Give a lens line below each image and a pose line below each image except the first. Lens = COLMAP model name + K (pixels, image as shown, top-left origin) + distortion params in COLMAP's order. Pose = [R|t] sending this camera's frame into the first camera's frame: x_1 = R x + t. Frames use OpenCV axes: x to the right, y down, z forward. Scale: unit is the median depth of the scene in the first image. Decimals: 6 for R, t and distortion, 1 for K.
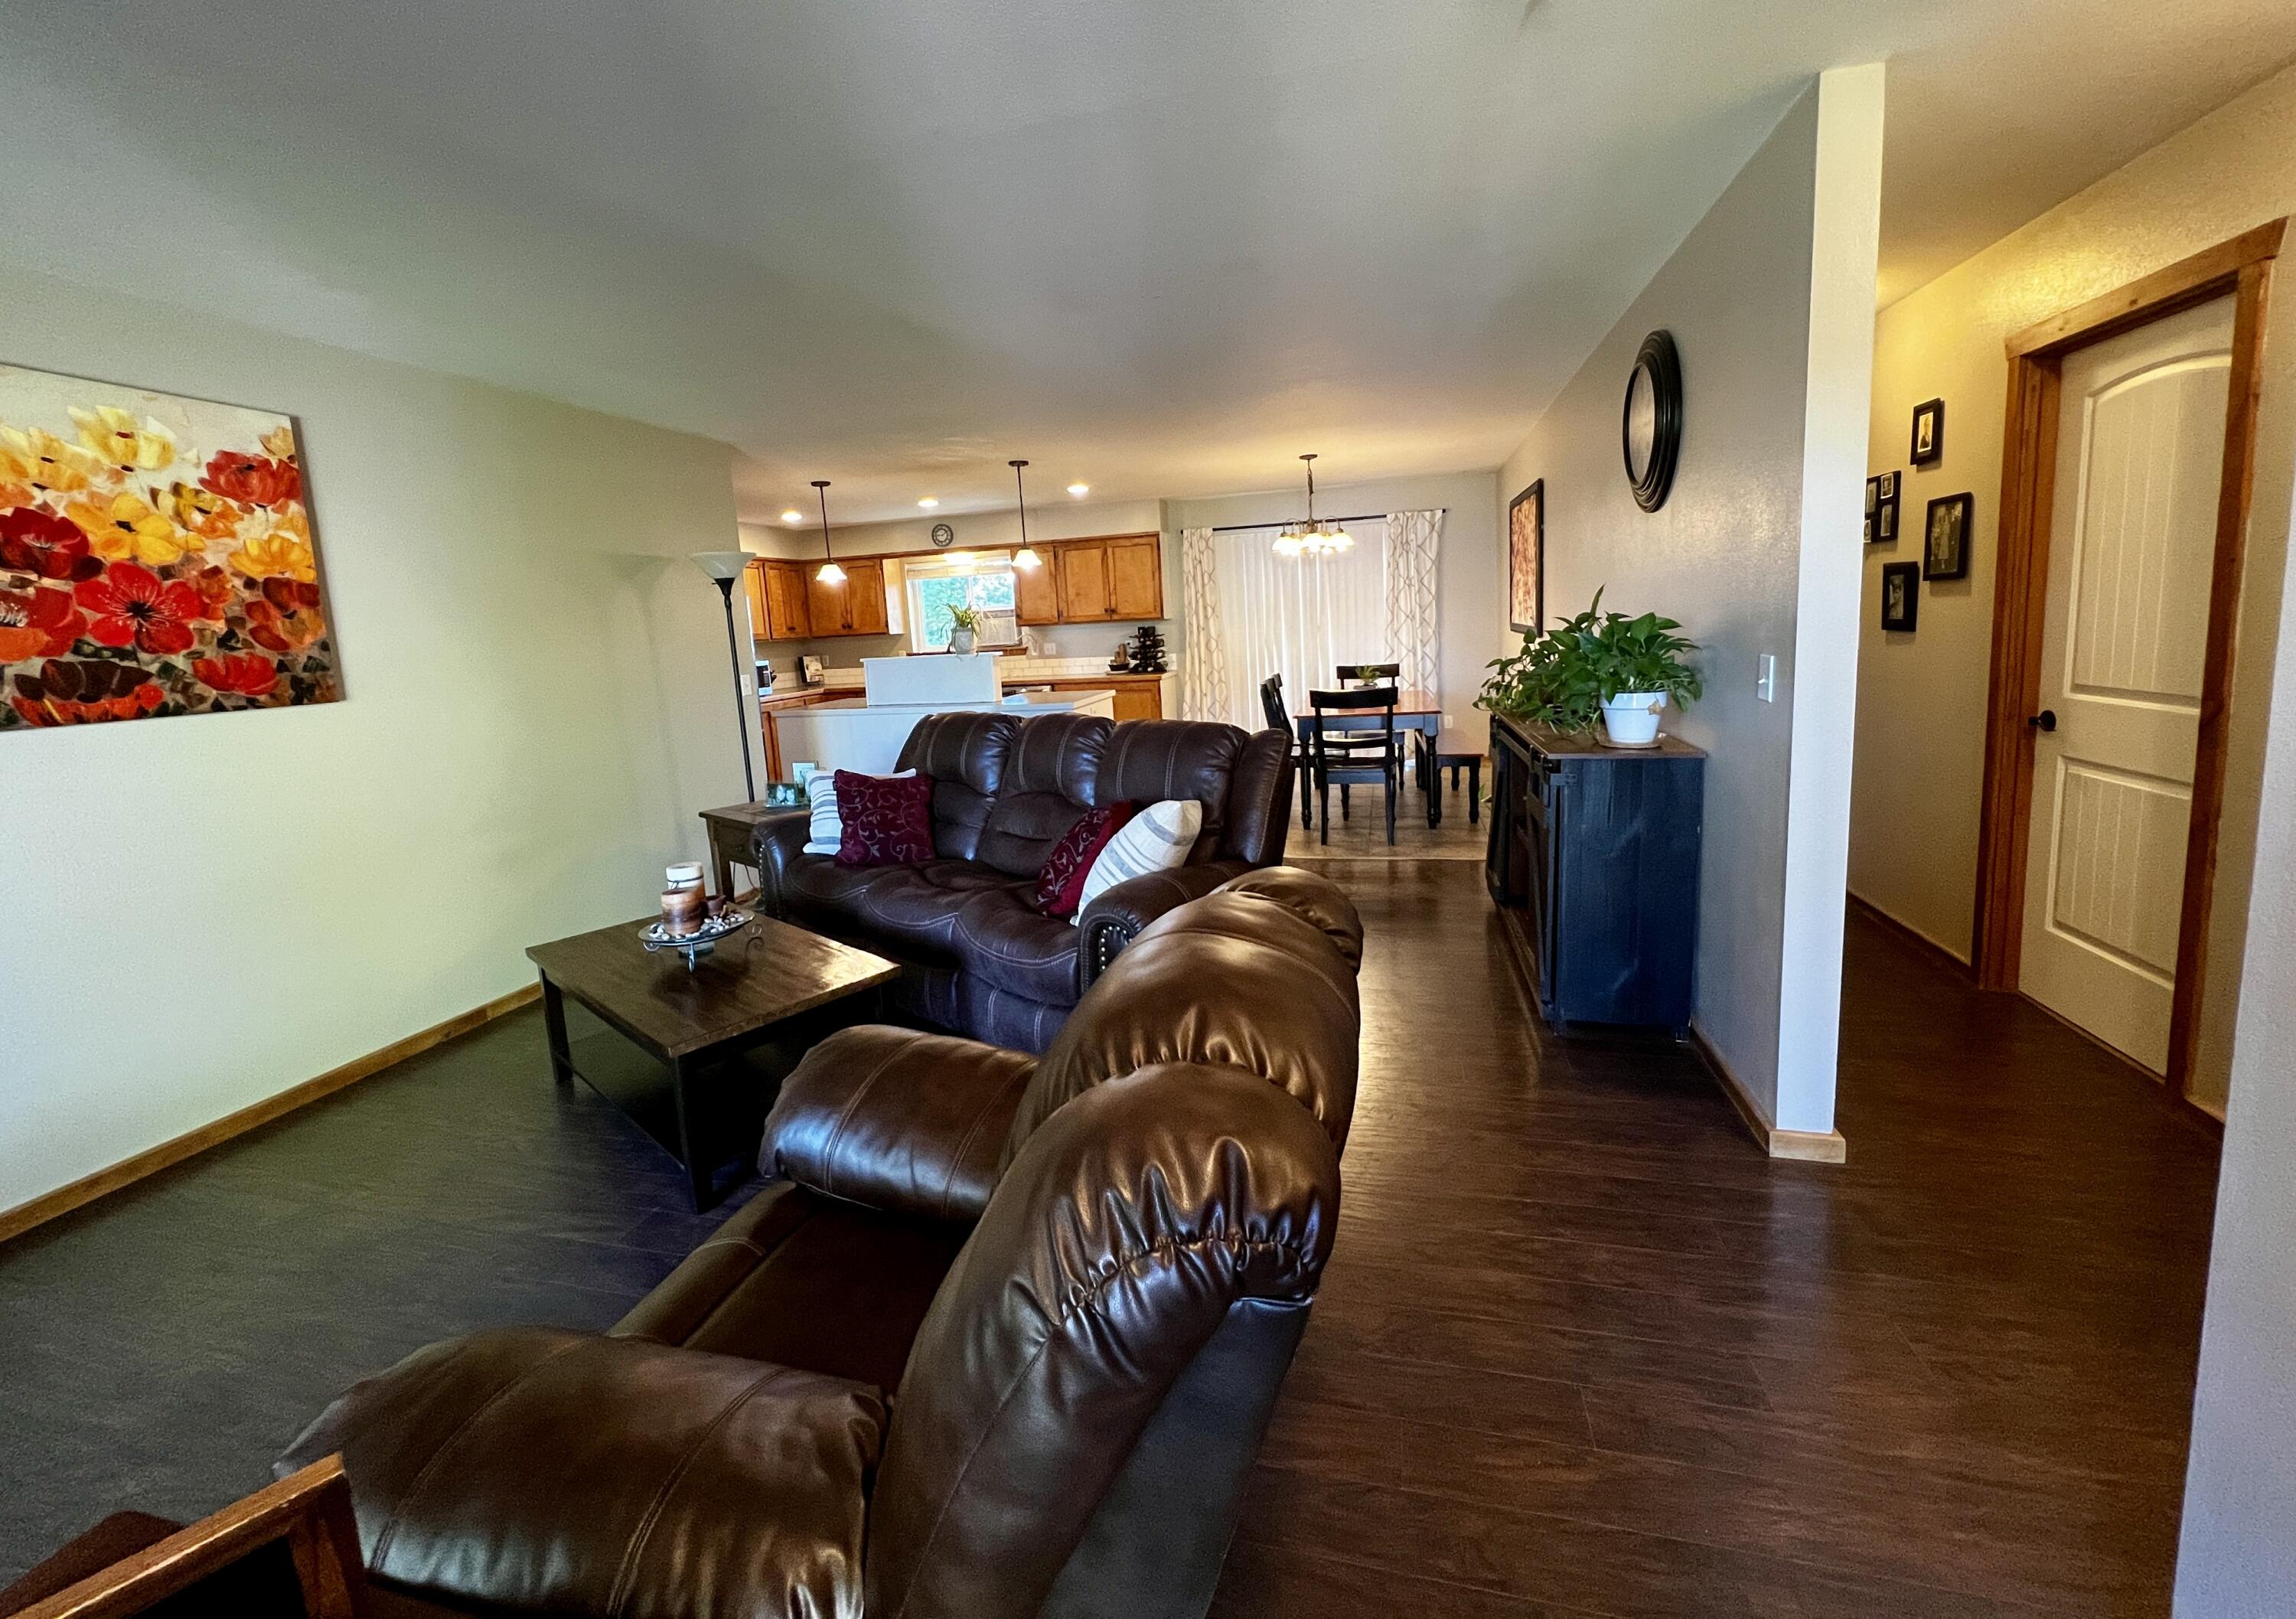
lens RADIAL K [[944.7, 0, 1147.5], [0, 944.7, 750.2], [0, 0, 1]] dist [0.000360, -0.000001]
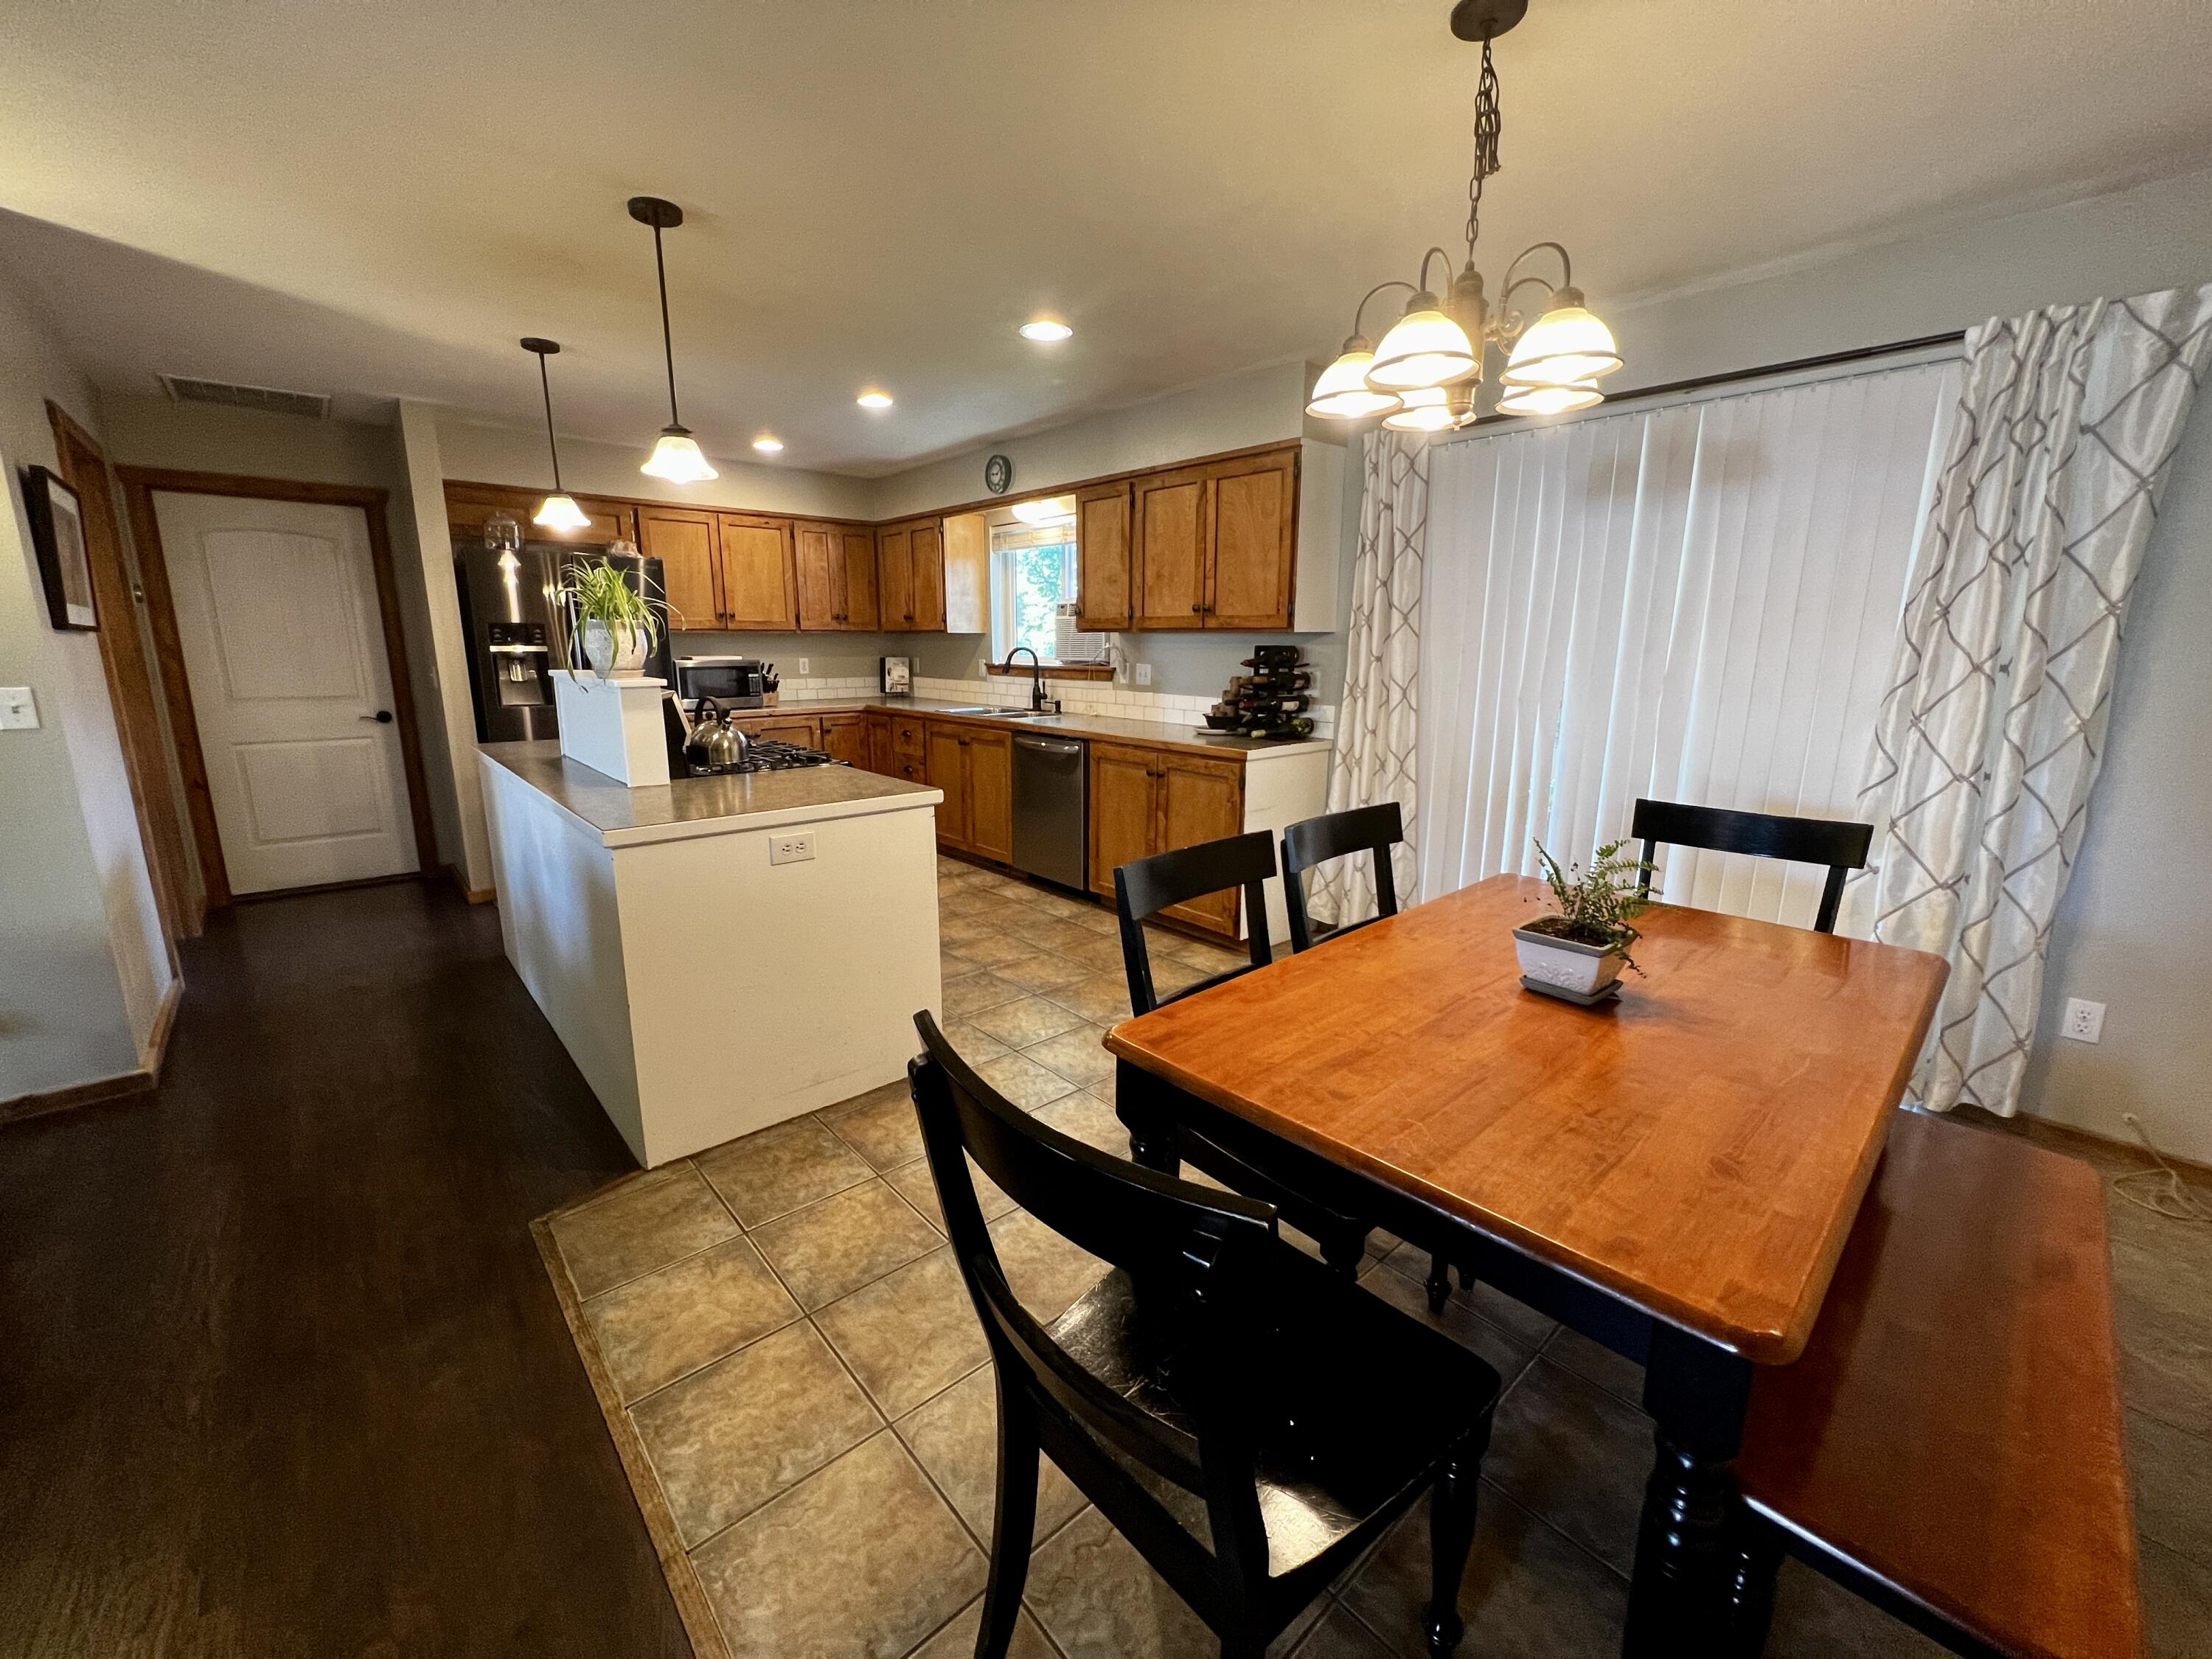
lens RADIAL K [[887.0, 0, 1098.9], [0, 887.0, 824.3], [0, 0, 1]] dist [-0.001340, -0.000438]
pose [[0.830436, 0.171147, -0.530175, 0.181795], [-0.125190, 0.984633, 0.121761, -0.082351], [0.542866, -0.034742, 0.839100, 0.546660]]
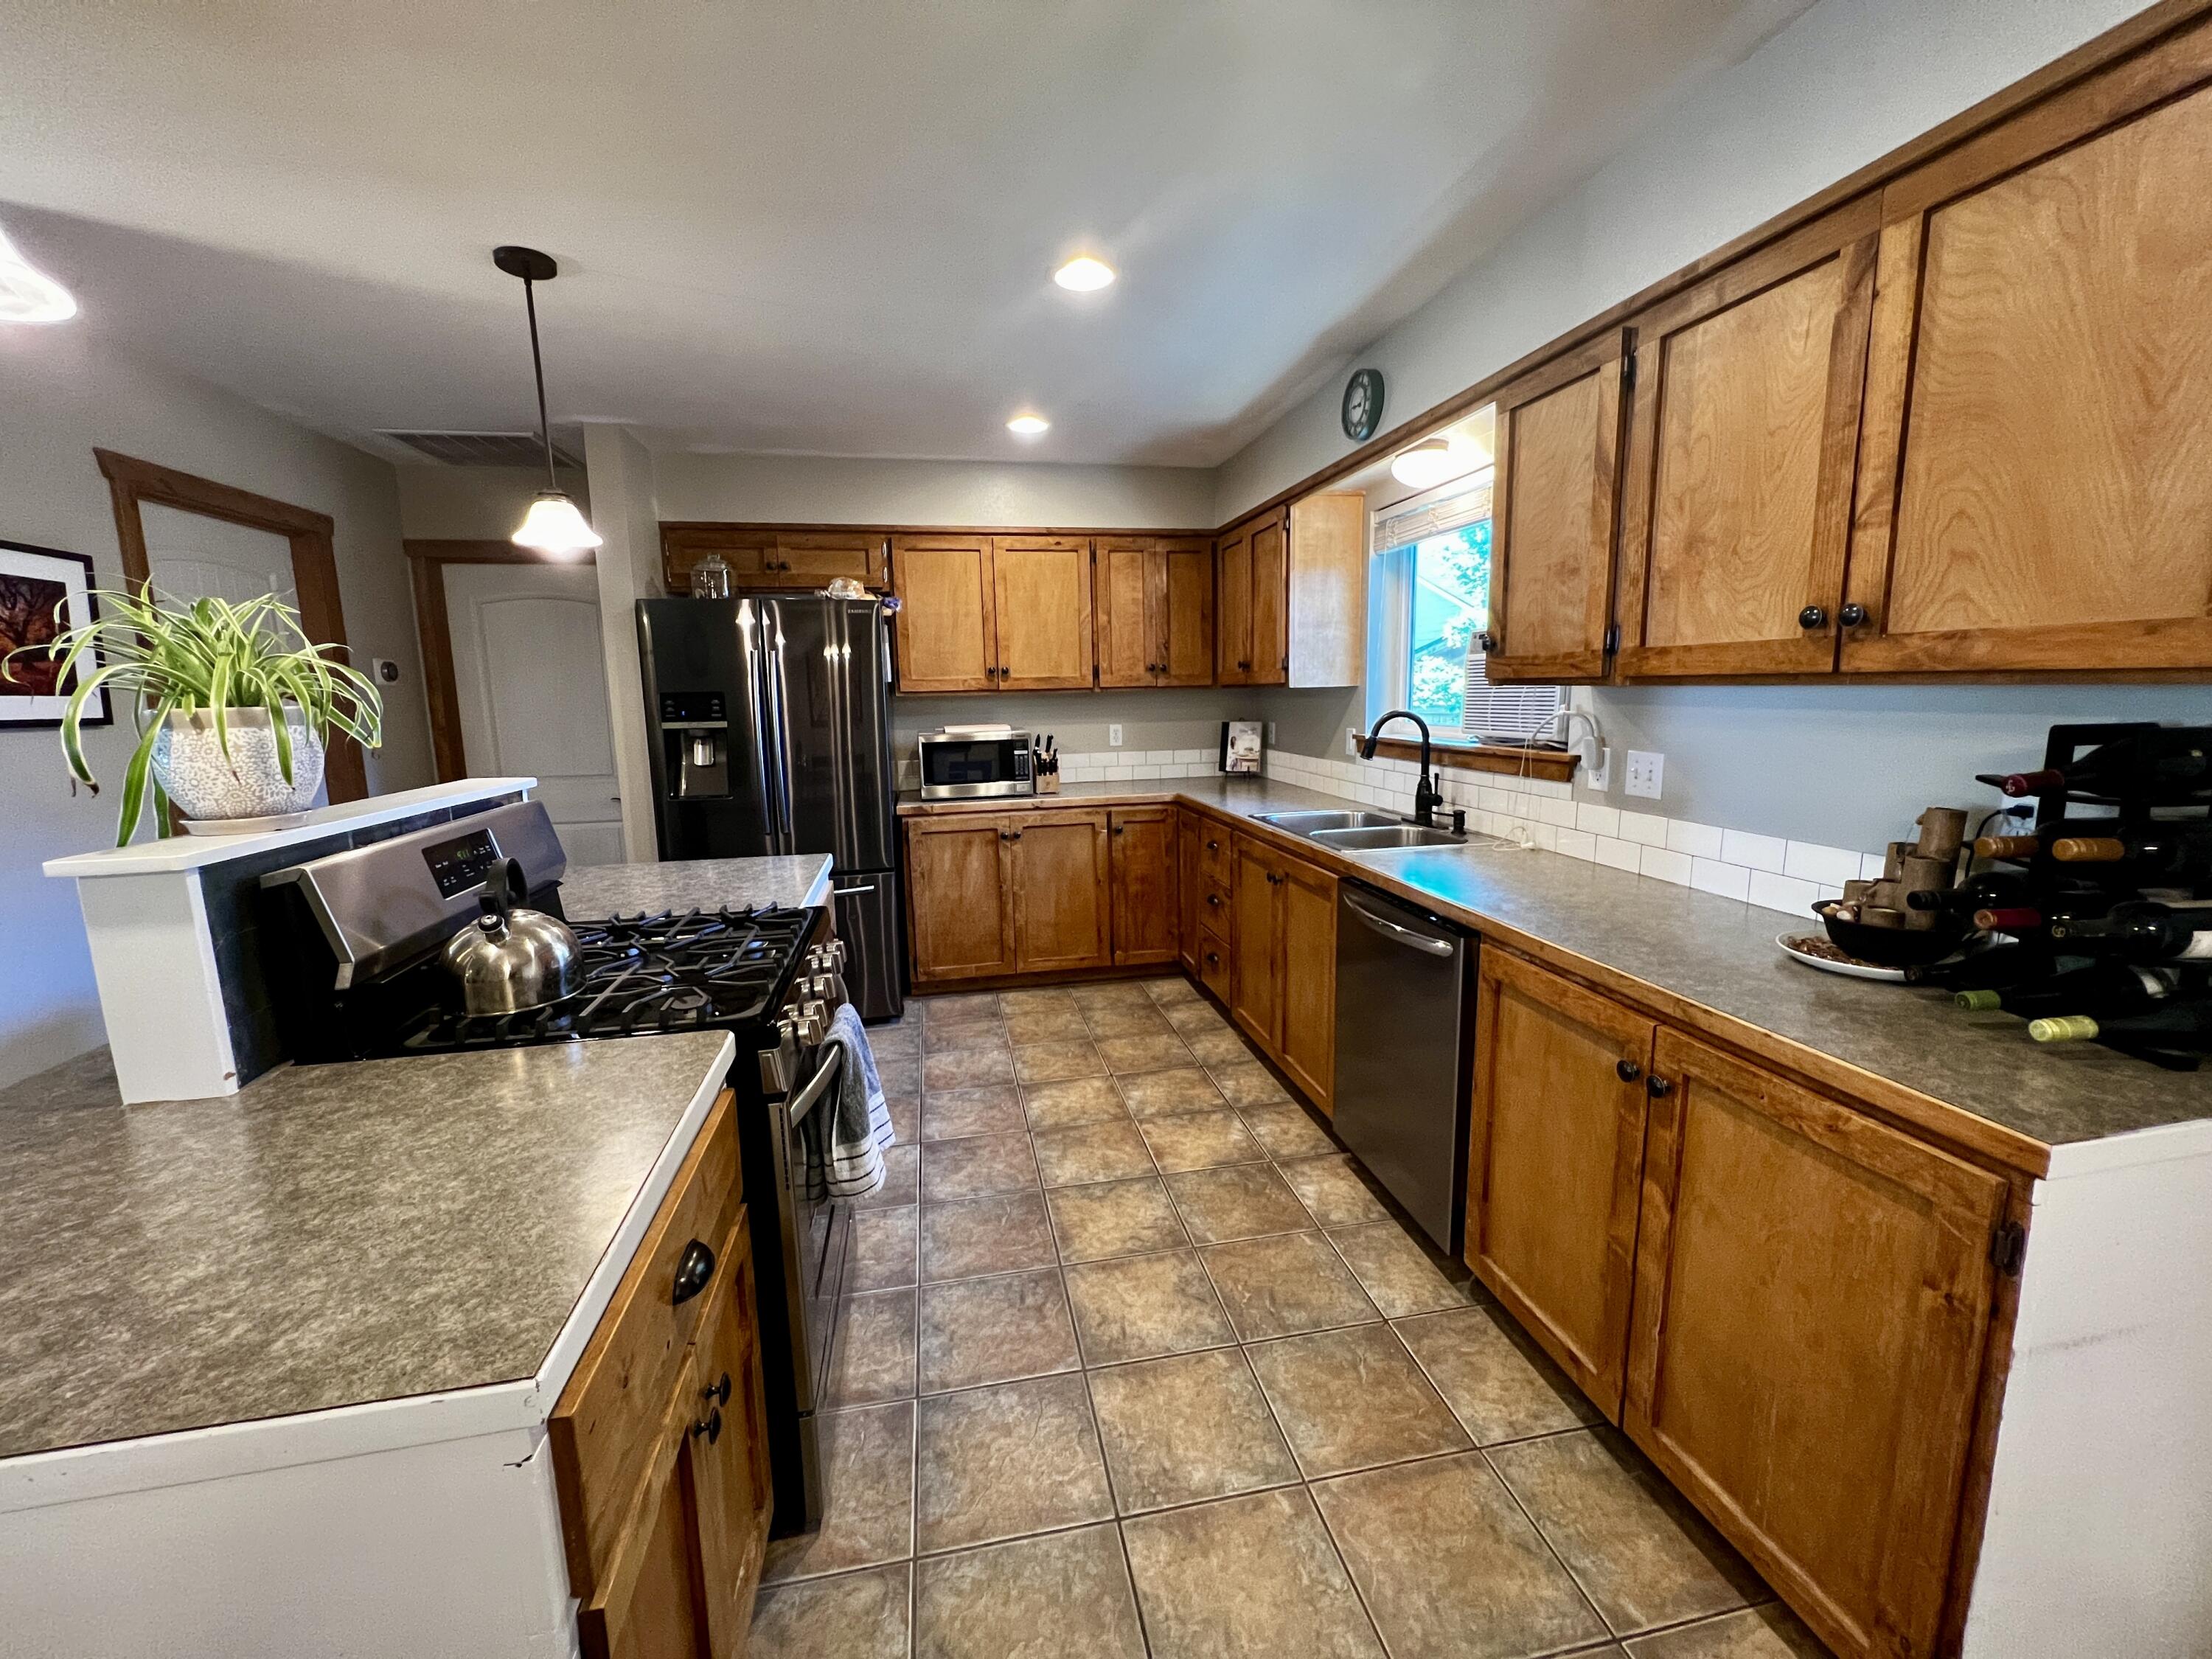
lens RADIAL K [[887.0, 0, 1098.9], [0, 887.0, 824.3], [0, 0, 1]] dist [-0.001340, -0.000438]
pose [[0.435846, 0.183112, -0.881197, 0.050393], [-0.125475, 0.981886, 0.141975, -0.113170], [0.891232, 0.048689, 0.450927, 0.781905]]
